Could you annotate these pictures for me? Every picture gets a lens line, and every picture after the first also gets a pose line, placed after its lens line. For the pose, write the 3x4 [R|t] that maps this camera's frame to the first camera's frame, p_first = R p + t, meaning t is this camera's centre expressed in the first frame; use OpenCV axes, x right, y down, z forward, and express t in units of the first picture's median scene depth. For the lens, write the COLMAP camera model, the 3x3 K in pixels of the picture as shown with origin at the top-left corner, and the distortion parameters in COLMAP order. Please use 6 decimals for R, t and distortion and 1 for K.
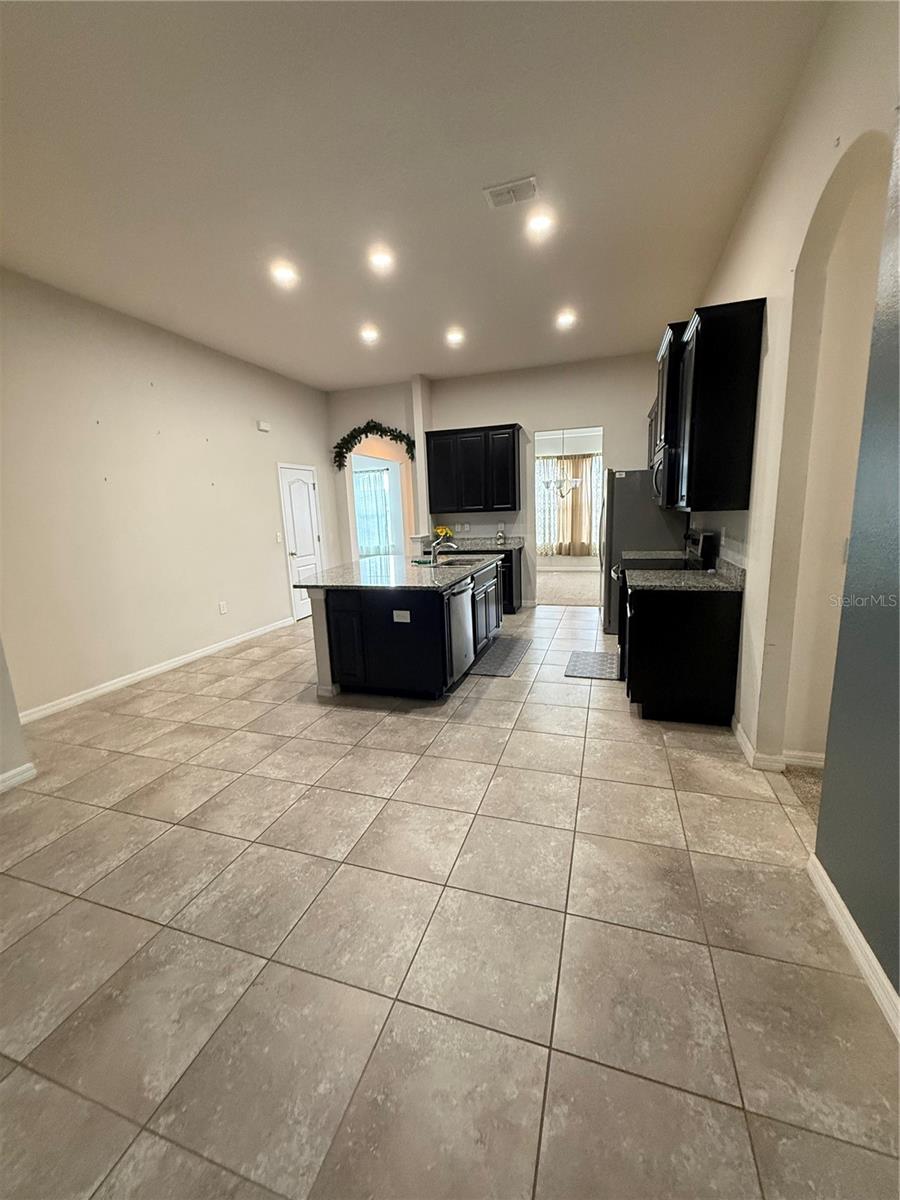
lens RADIAL K [[478.0, 0, 447.4], [0, 478.0, 594.8], [0, 0, 1]] dist [-0.001833, -0.000398]
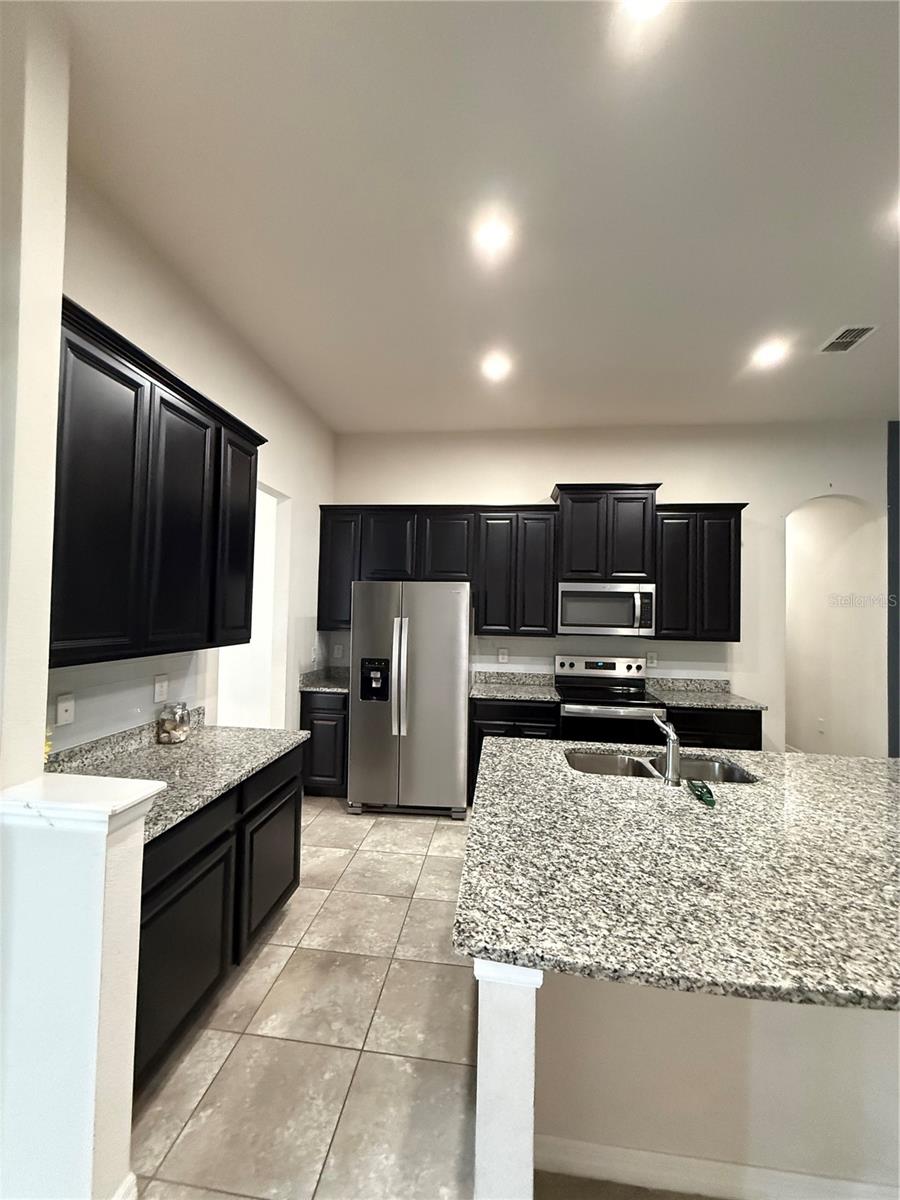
lens RADIAL K [[478.0, 0, 447.4], [0, 478.0, 594.8], [0, 0, 1]] dist [-0.001833, -0.000398]
pose [[-0.210800, 0.065643, 0.975323, -0.487310], [0.160853, 0.986472, -0.031627, -0.304180], [-0.964204, 0.150216, -0.218507, 1.595218]]
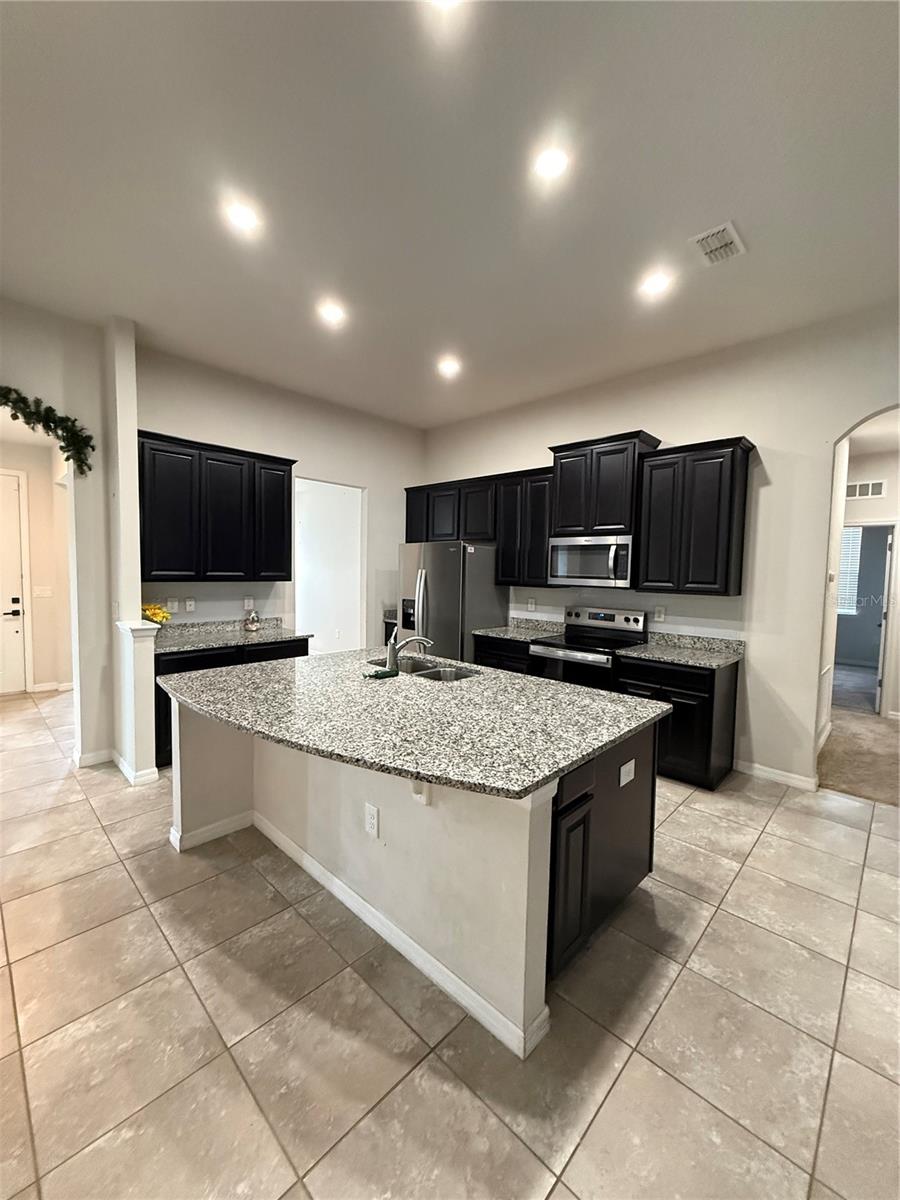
lens RADIAL K [[478.0, 0, 447.4], [0, 478.0, 594.8], [0, 0, 1]] dist [-0.001833, -0.000398]
pose [[0.427643, 0.000091, 0.903948, -0.669166], [0.124092, 0.990527, -0.058806, -0.150745], [-0.895390, 0.137321, 0.423581, 0.874181]]
